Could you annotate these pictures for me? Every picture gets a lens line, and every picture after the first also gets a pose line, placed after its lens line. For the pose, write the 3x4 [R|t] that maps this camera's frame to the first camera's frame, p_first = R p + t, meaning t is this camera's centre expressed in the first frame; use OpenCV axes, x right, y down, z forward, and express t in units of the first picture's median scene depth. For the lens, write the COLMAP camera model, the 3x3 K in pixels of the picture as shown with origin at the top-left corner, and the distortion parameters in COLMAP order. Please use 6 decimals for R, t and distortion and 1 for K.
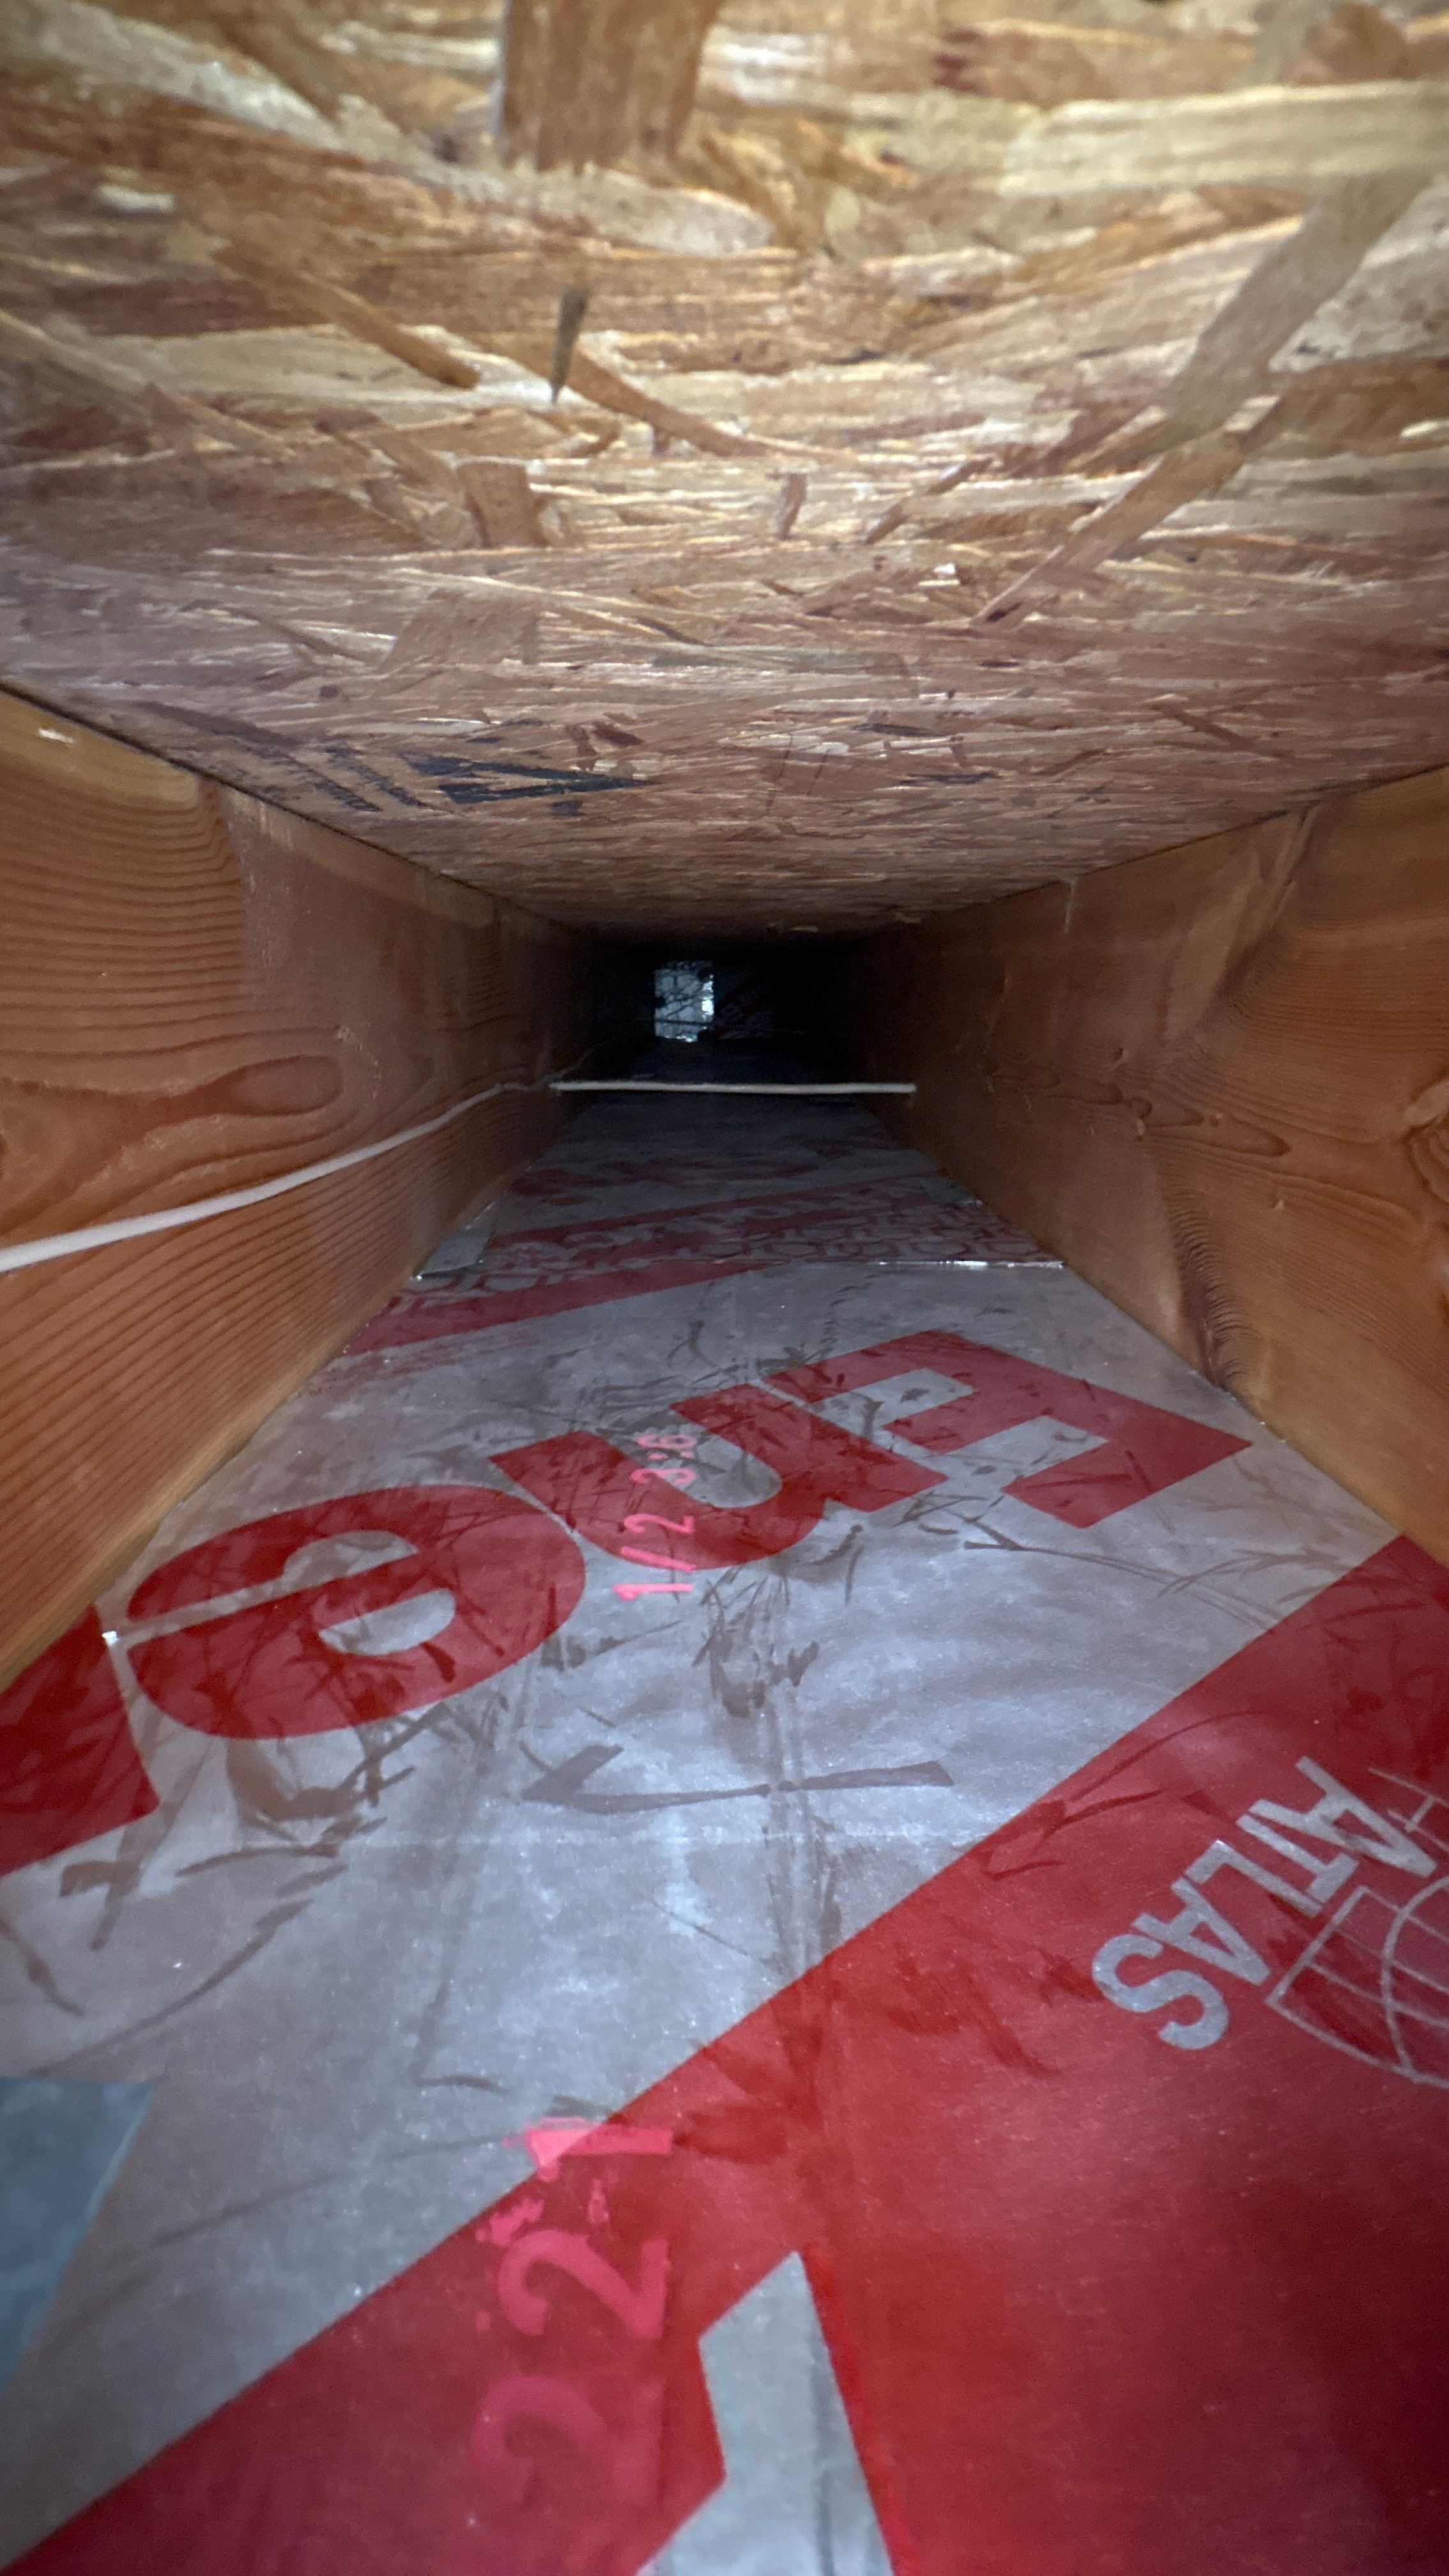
lens RADIAL K [[1023.1, 0, 714.0], [0, 1023.1, 1279.0], [0, 0, 1]] dist [-0.000362, 0.000423]
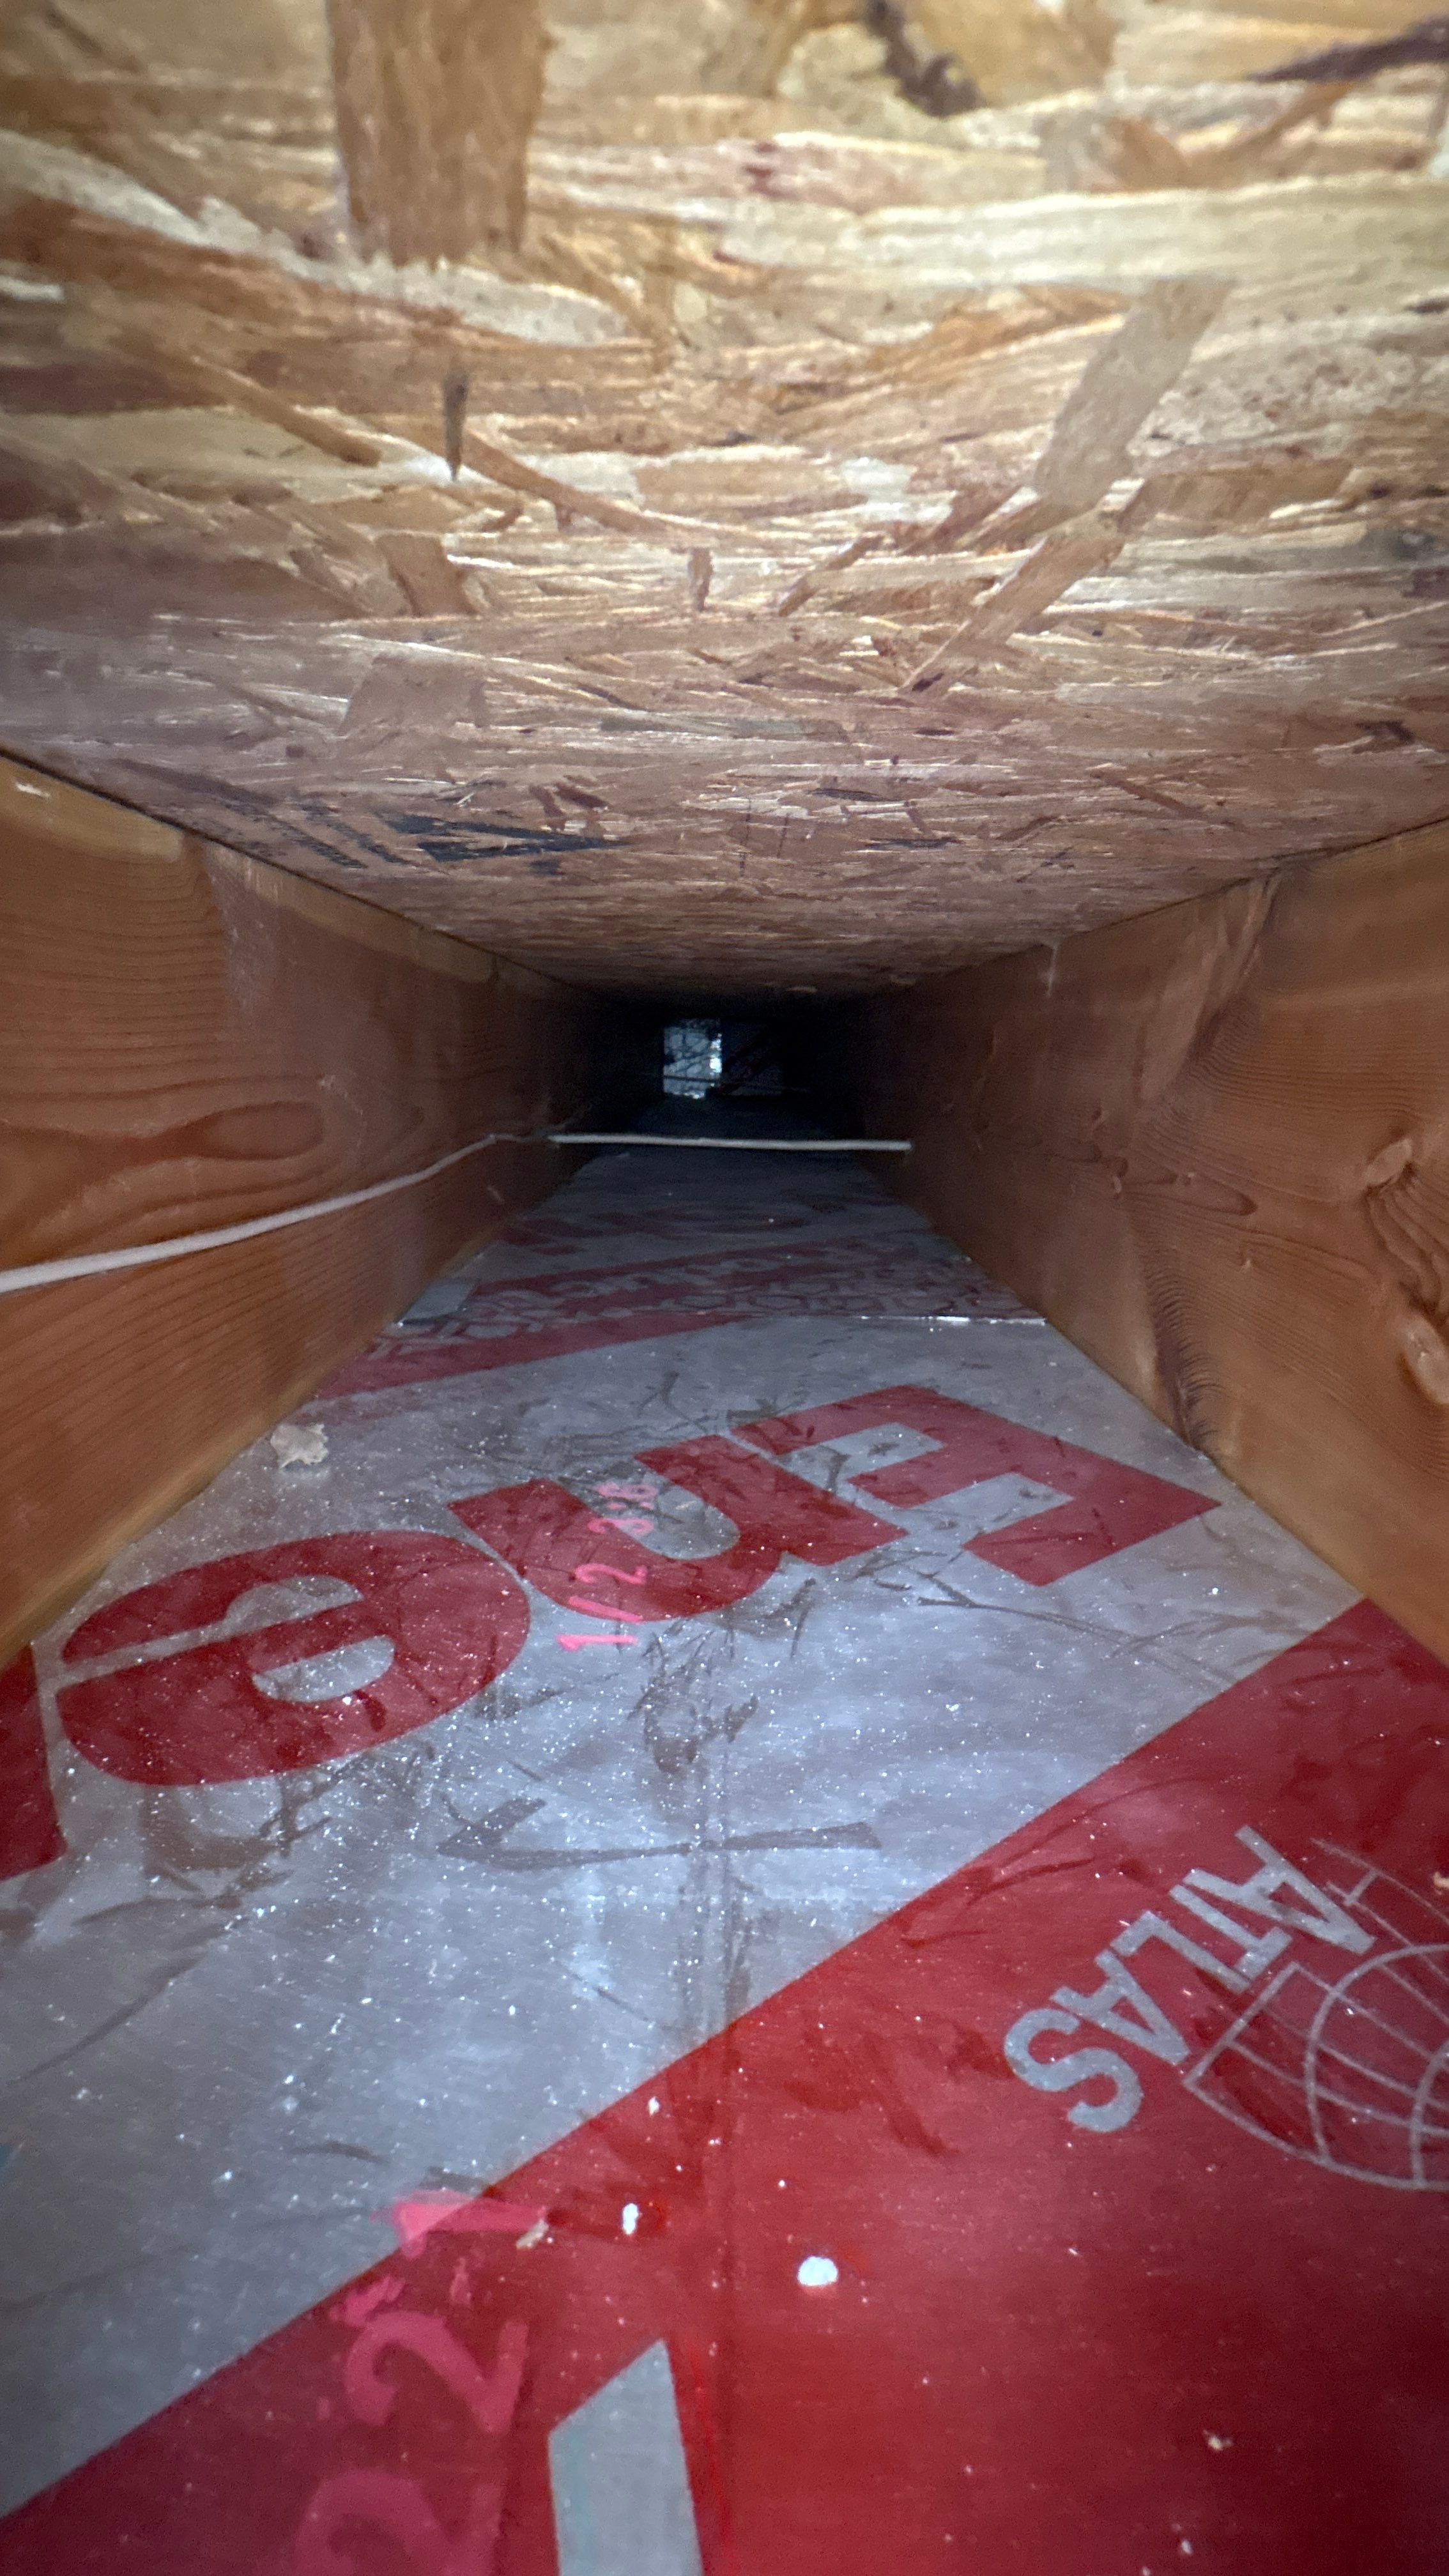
lens RADIAL K [[1023.1, 0, 741.5], [0, 1023.1, 1283.0], [0, 0, 1]] dist [-0.000362, 0.000423]
pose [[0.999839, 0.015745, -0.008640, 0.110816], [-0.016184, 0.998448, -0.053294, 0.013047], [0.007787, 0.053425, 0.998542, -0.002251]]
